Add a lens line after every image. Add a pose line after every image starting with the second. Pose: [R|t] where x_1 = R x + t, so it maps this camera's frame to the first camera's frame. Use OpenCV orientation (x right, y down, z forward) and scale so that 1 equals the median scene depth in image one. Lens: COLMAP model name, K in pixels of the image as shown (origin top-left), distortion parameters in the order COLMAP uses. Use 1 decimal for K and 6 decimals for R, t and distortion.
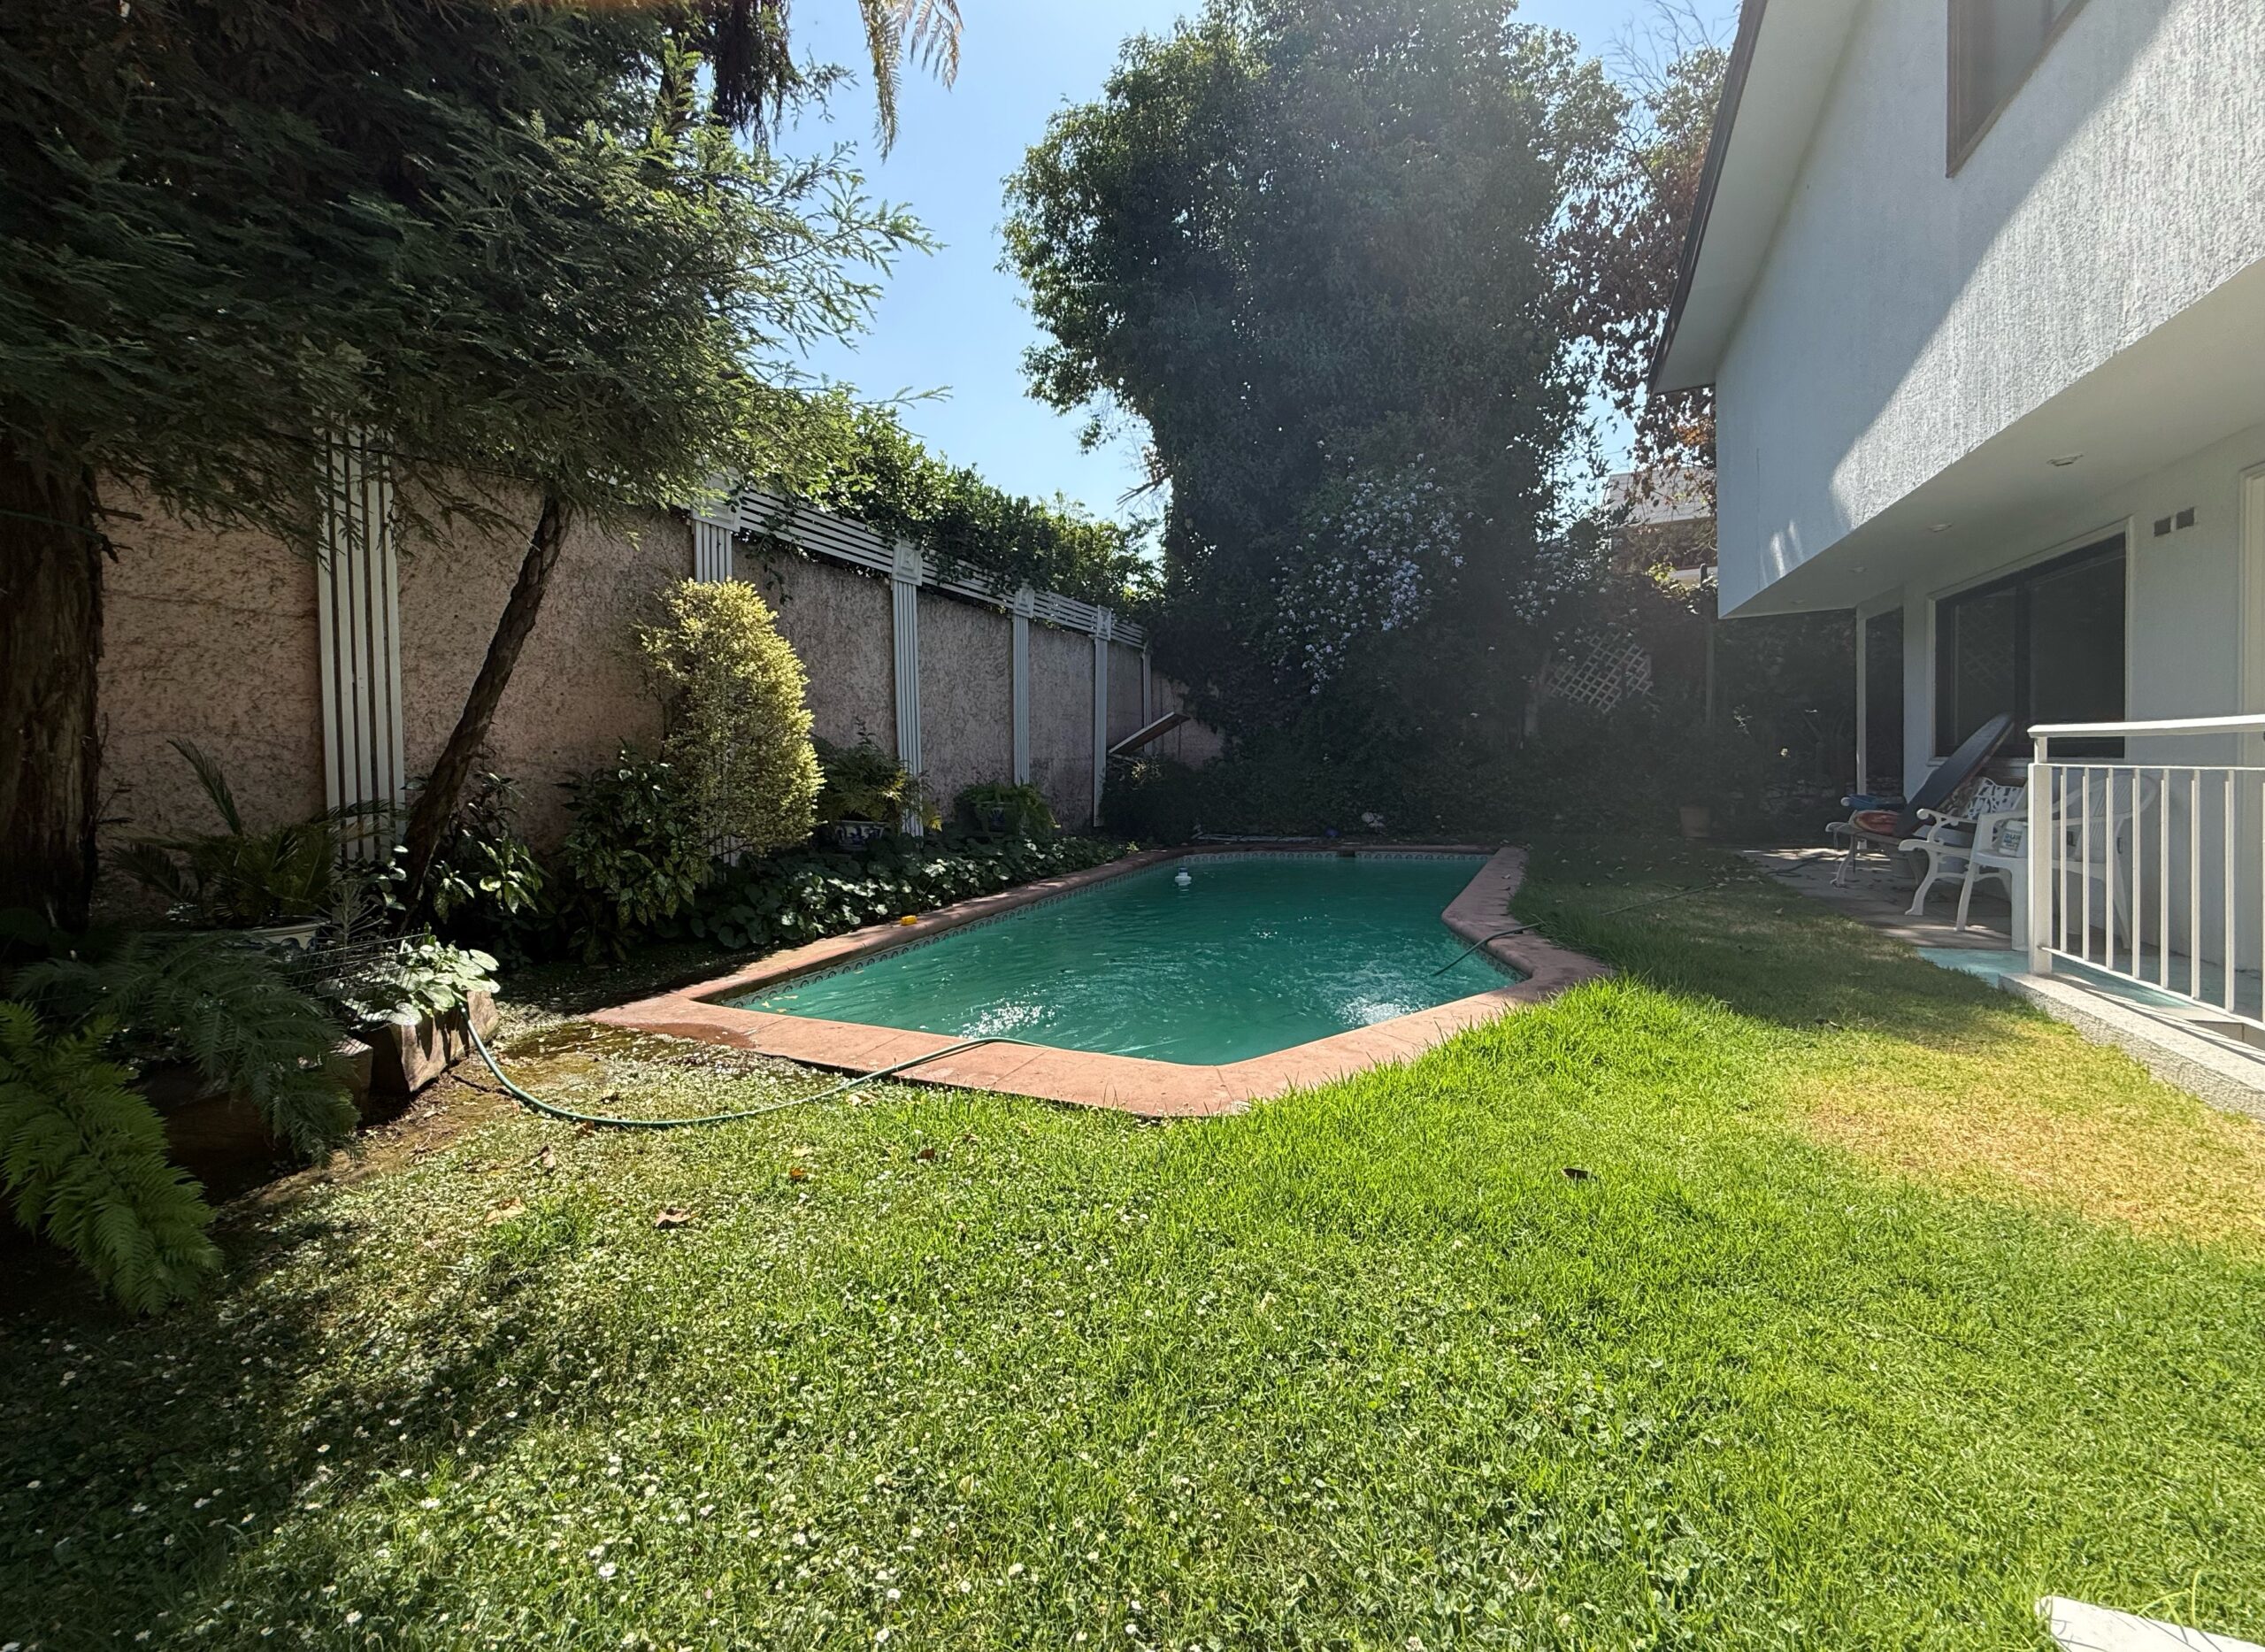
lens RADIAL K [[909.5, 0, 1114.1], [0, 909.5, 808.9], [0, 0, 1]] dist [-0.001052, 0.000074]
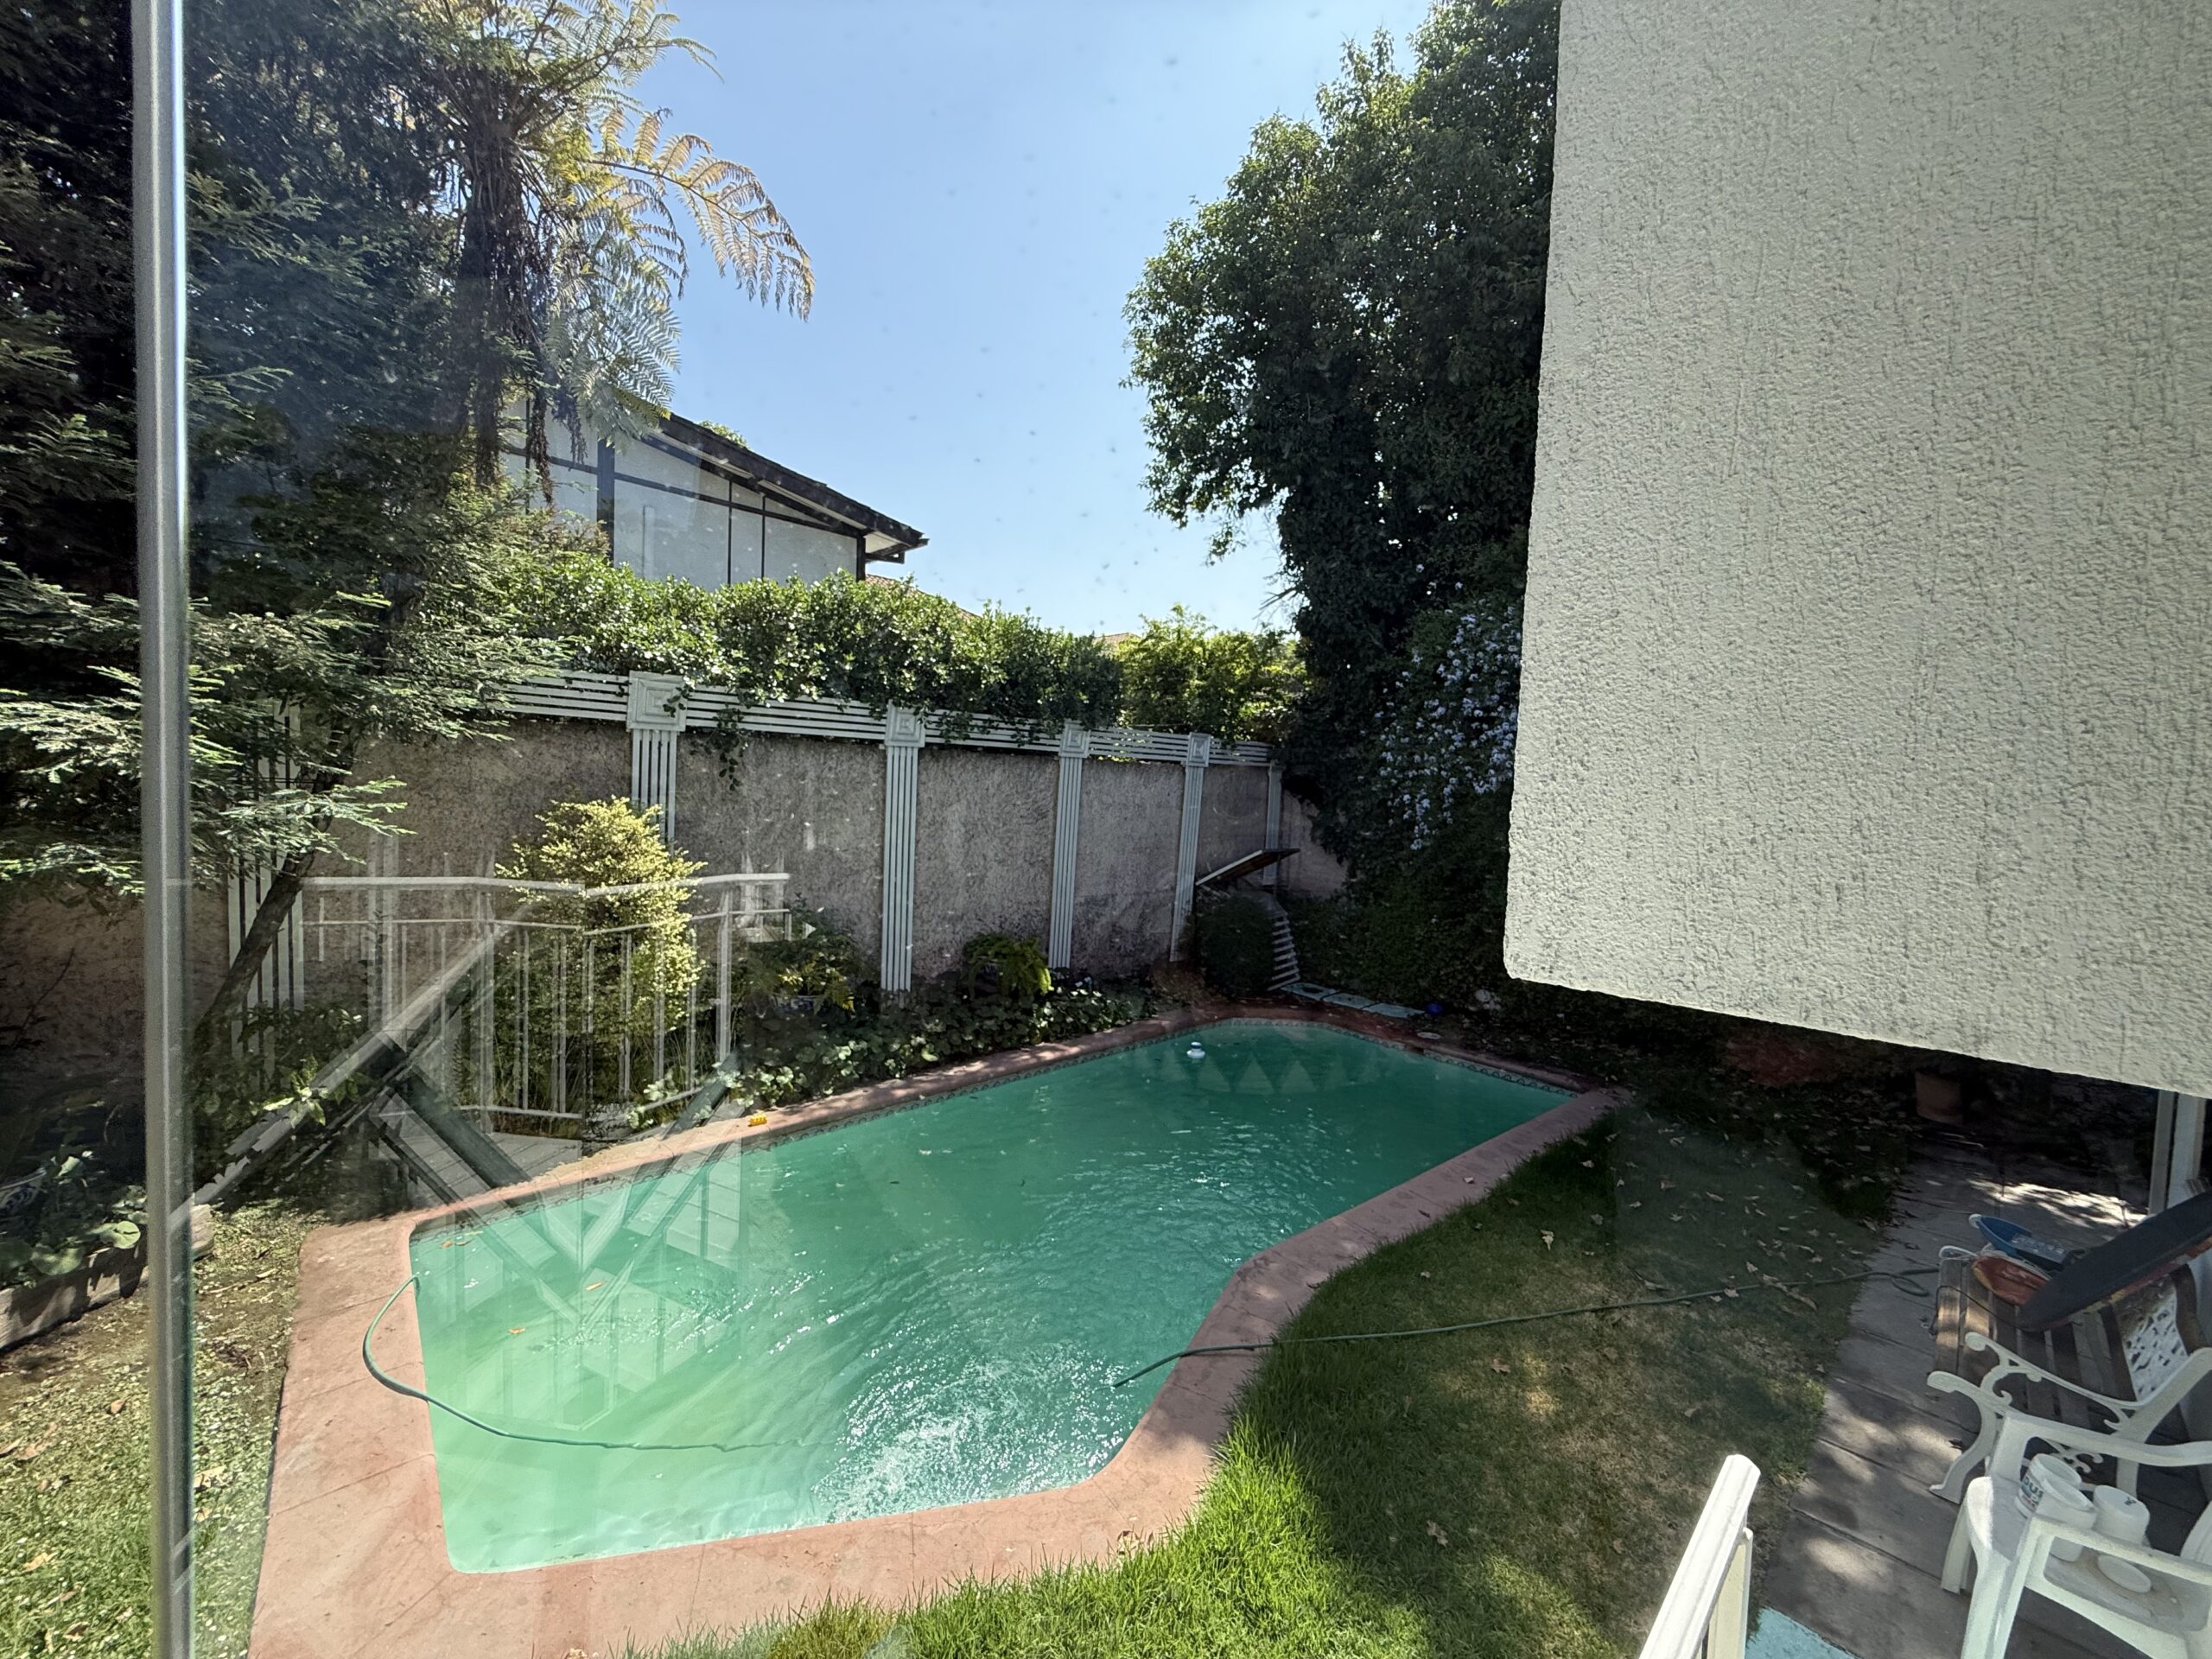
lens RADIAL K [[895.9, 0, 1094.5], [0, 895.9, 838.3], [0, 0, 1]] dist [0.003118, 0.000373]
pose [[0.928637, 0.084273, -0.361292, 0.279407], [-0.081172, 0.996416, 0.023782, -0.150208], [0.362002, 0.007242, 0.932149, 0.107567]]
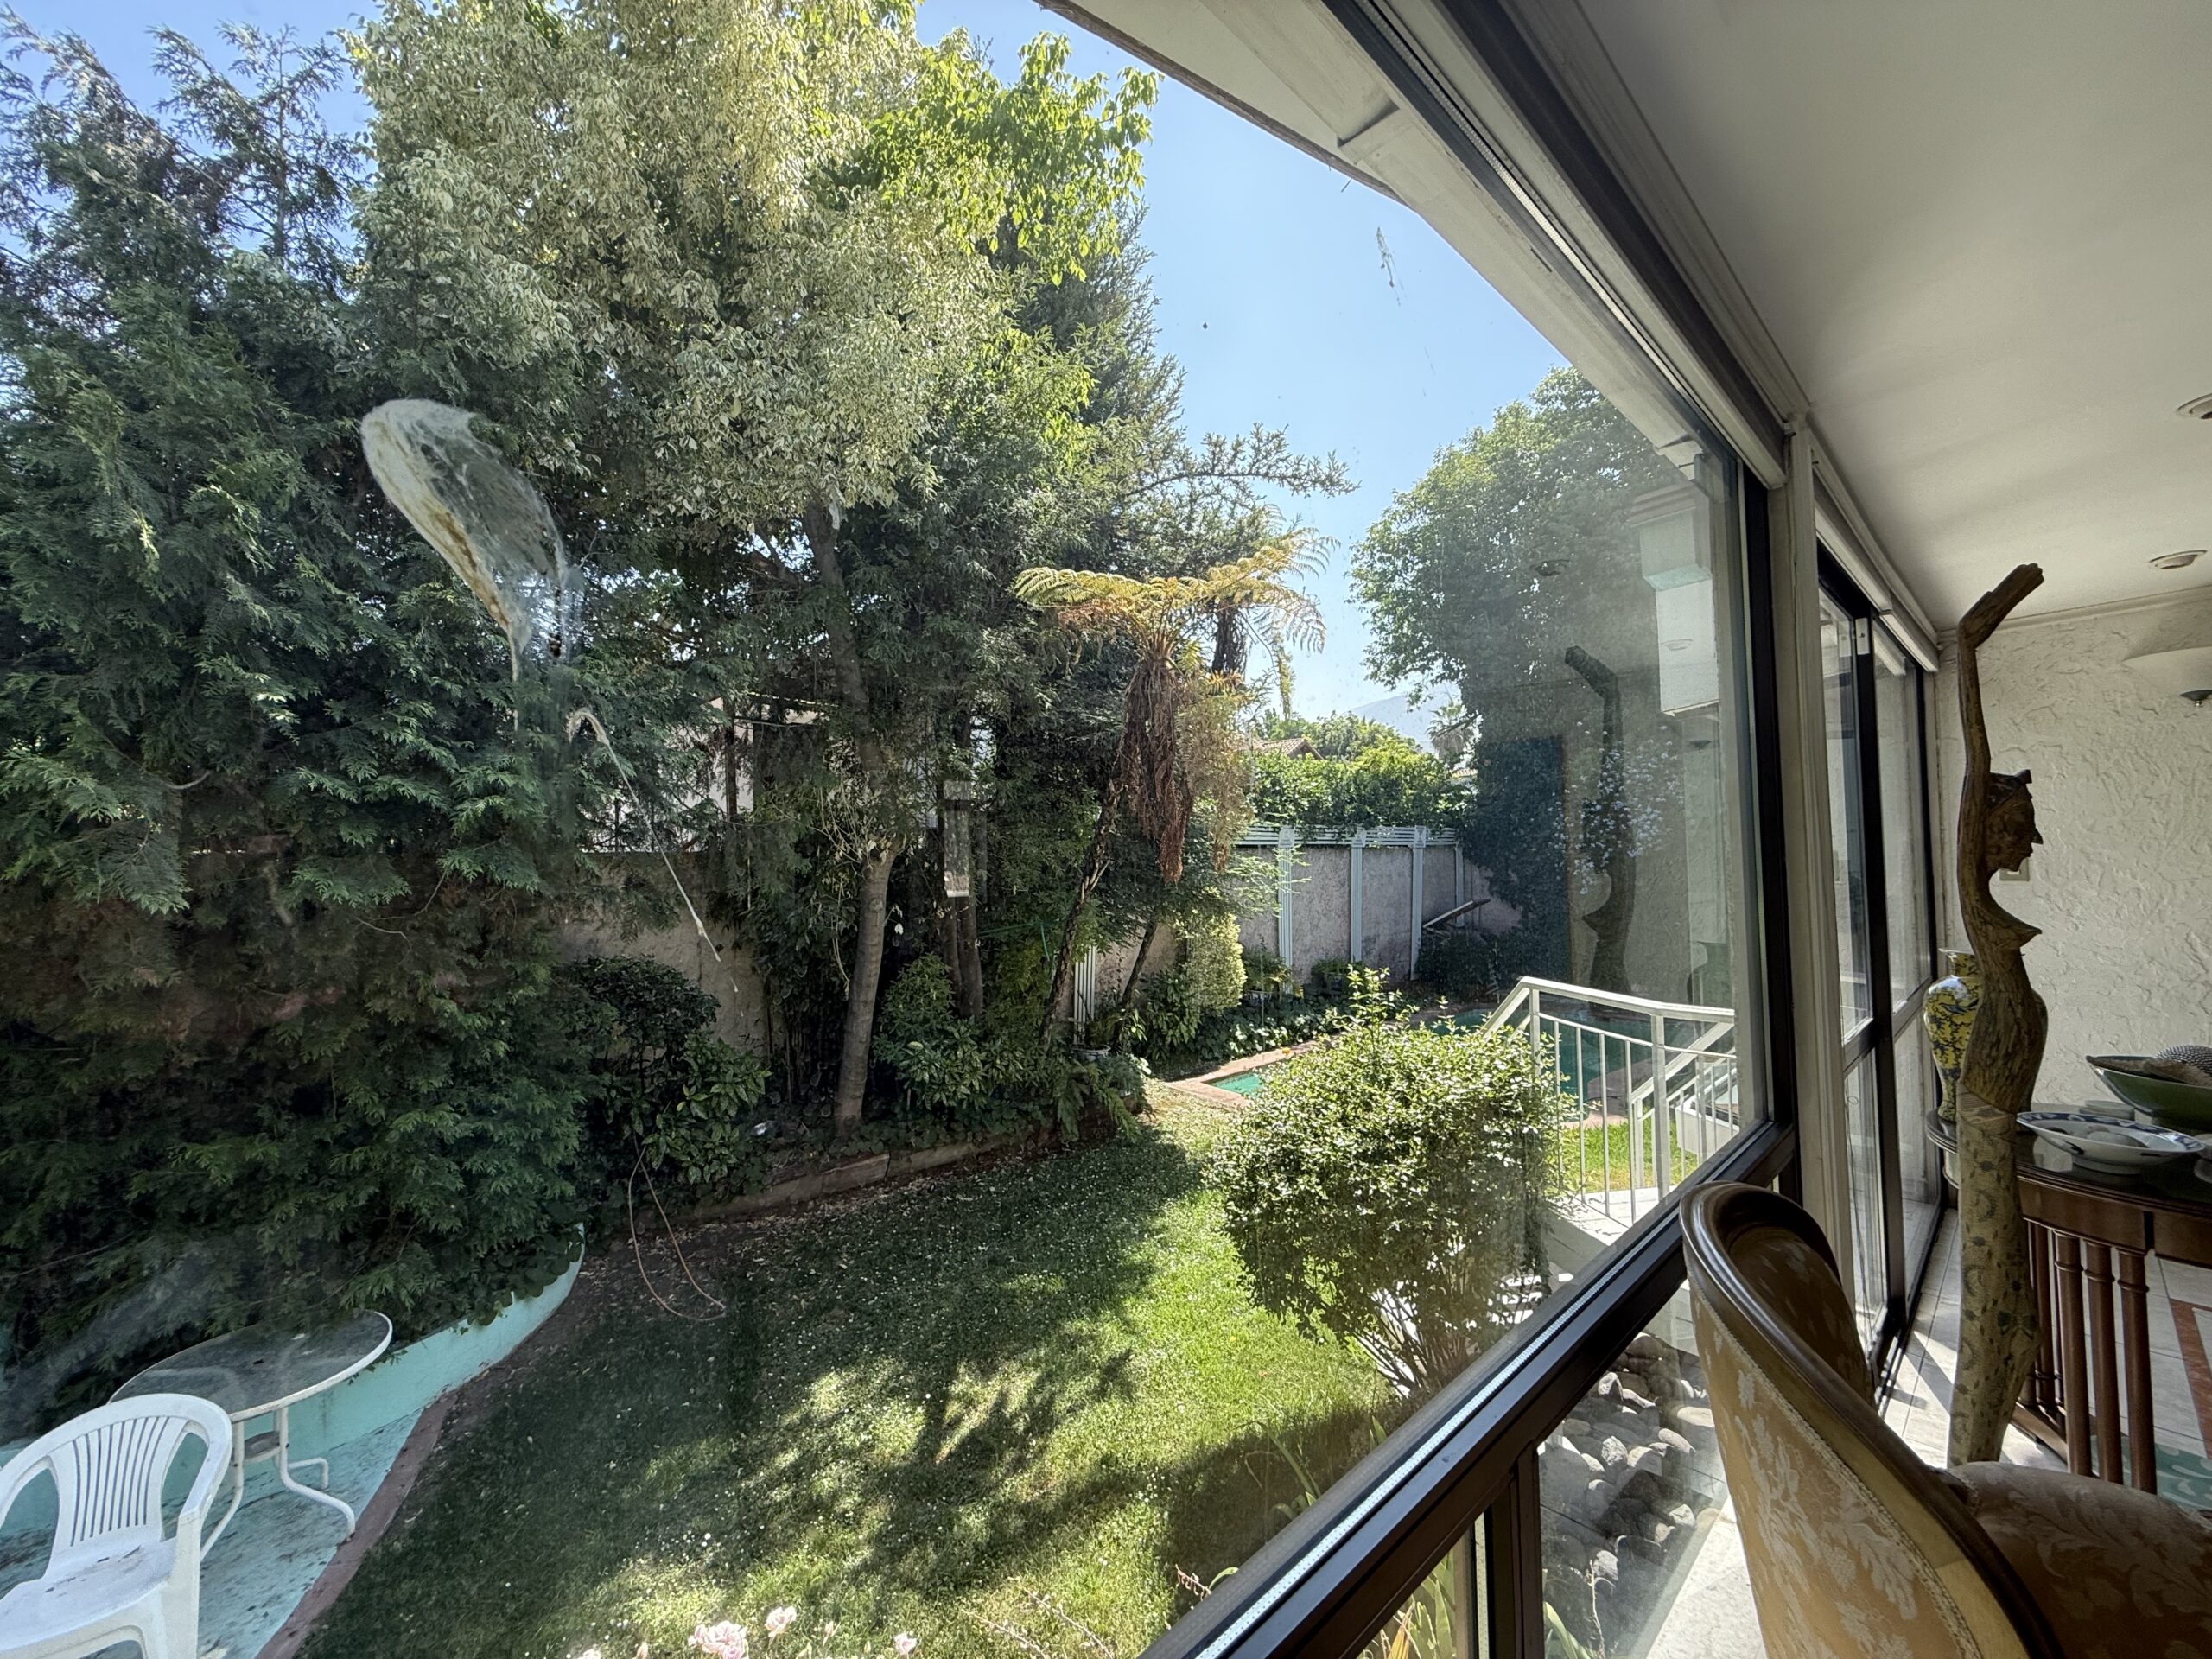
lens RADIAL K [[895.9, 0, 1099.3], [0, 895.9, 806.6], [0, 0, 1]] dist [0.003118, 0.000373]
pose [[0.916826, 0.002419, -0.399279, 0.106575], [-0.039324, 0.995667, -0.084265, -0.134370], [0.397345, 0.092957, 0.912949, -0.590509]]
